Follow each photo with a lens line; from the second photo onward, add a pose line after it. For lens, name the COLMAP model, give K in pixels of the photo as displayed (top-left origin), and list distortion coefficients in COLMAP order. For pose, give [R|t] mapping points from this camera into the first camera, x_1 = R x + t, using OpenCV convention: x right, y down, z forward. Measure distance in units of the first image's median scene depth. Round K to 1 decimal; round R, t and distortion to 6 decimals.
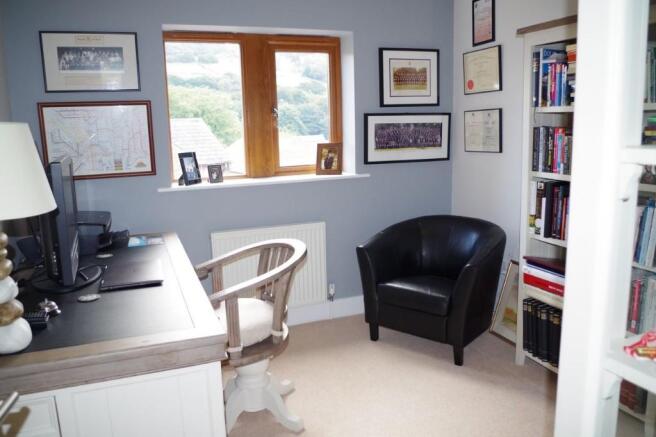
lens RADIAL K [[518.5, 0, 335.6], [0, 518.5, 220.3], [0, 0, 1]] dist [-0.092653, 0.050358]
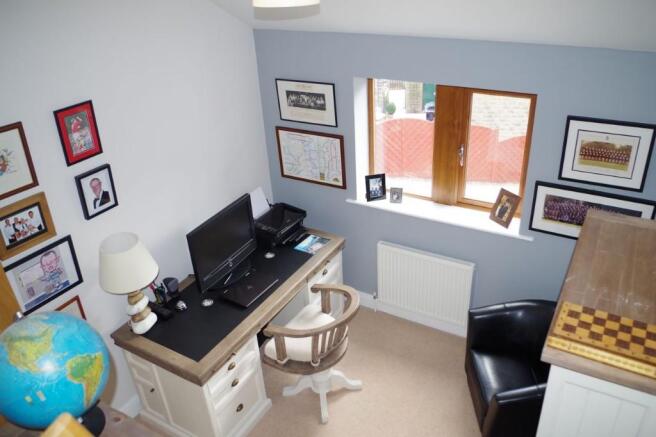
lens RADIAL K [[518.5, 0, 335.6], [0, 518.5, 220.3], [0, 0, 1]] dist [-0.092653, 0.050358]
pose [[0.615725, 0.376028, -0.692449, 0.525613], [-0.115525, 0.912369, 0.392729, -0.490290], [0.779447, -0.161818, 0.605209, 0.168891]]
